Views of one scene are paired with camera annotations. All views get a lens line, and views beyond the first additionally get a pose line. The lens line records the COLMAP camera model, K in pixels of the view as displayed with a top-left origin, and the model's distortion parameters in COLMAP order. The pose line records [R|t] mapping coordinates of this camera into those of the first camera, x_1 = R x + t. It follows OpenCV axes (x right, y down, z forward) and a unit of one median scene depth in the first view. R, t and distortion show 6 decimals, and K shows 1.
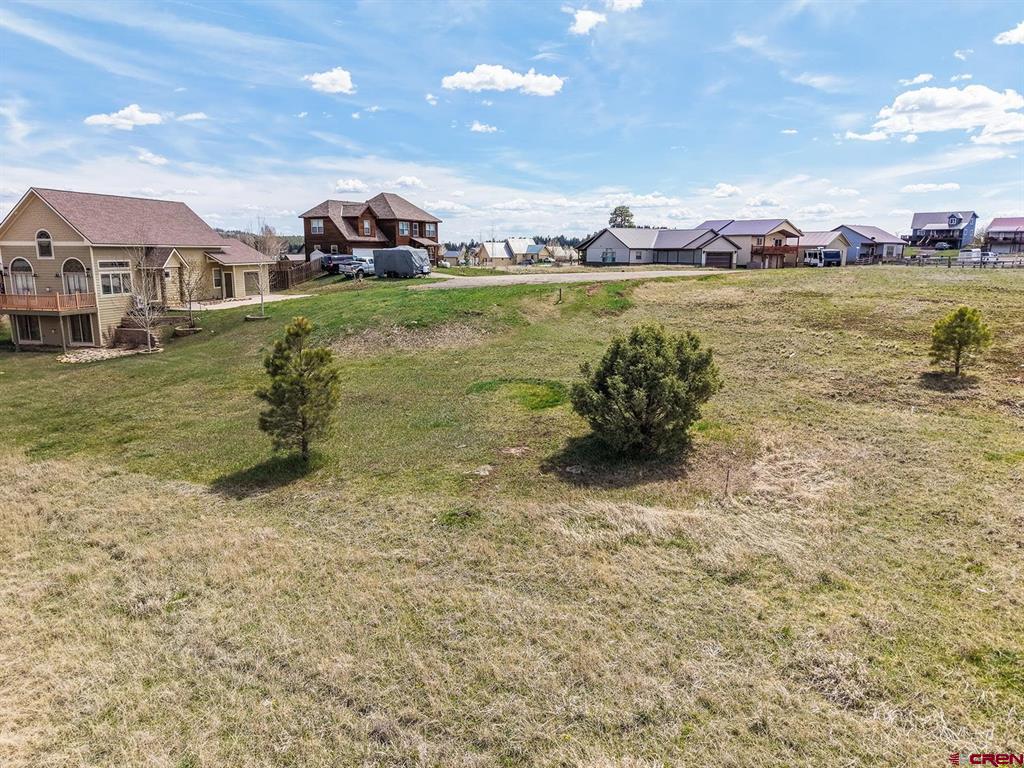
lens RADIAL K [[690.6, 0, 512.0], [0, 690.6, 384.0], [0, 0, 1]] dist [0.015563, -0.014522]
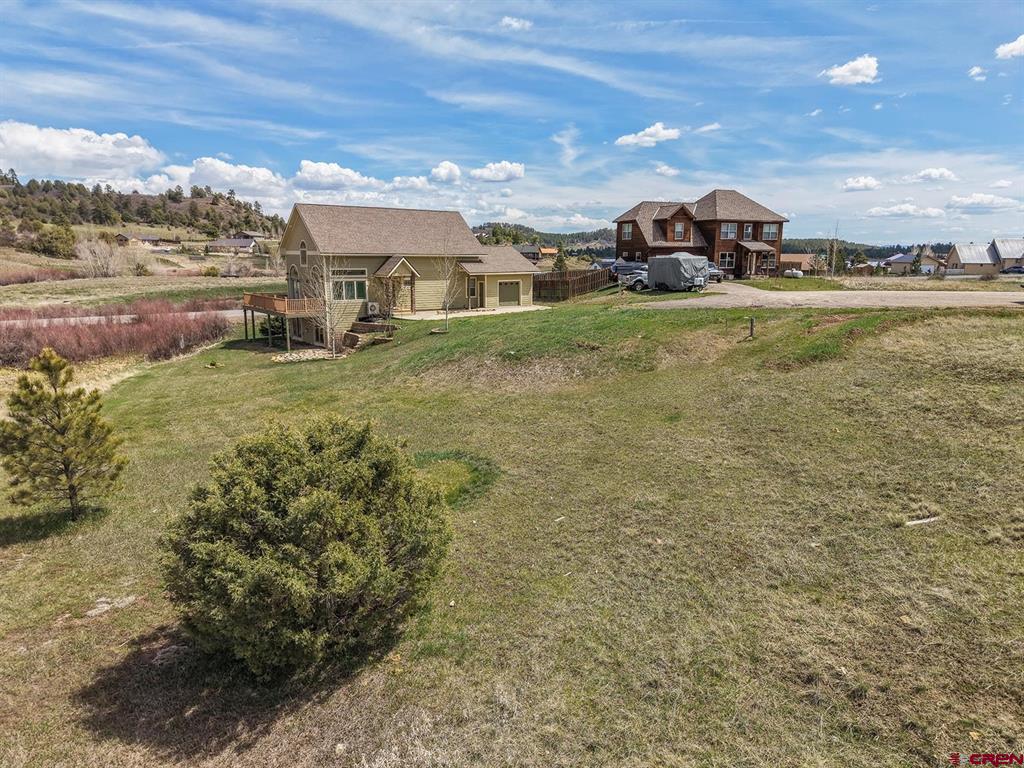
lens RADIAL K [[690.6, 0, 512.0], [0, 690.6, 384.0], [0, 0, 1]] dist [0.015563, -0.014522]
pose [[0.778560, 0.115243, -0.616899, 0.188271], [-0.118307, 0.992322, 0.036065, -0.044691], [0.616318, 0.044905, 0.786216, 0.207310]]
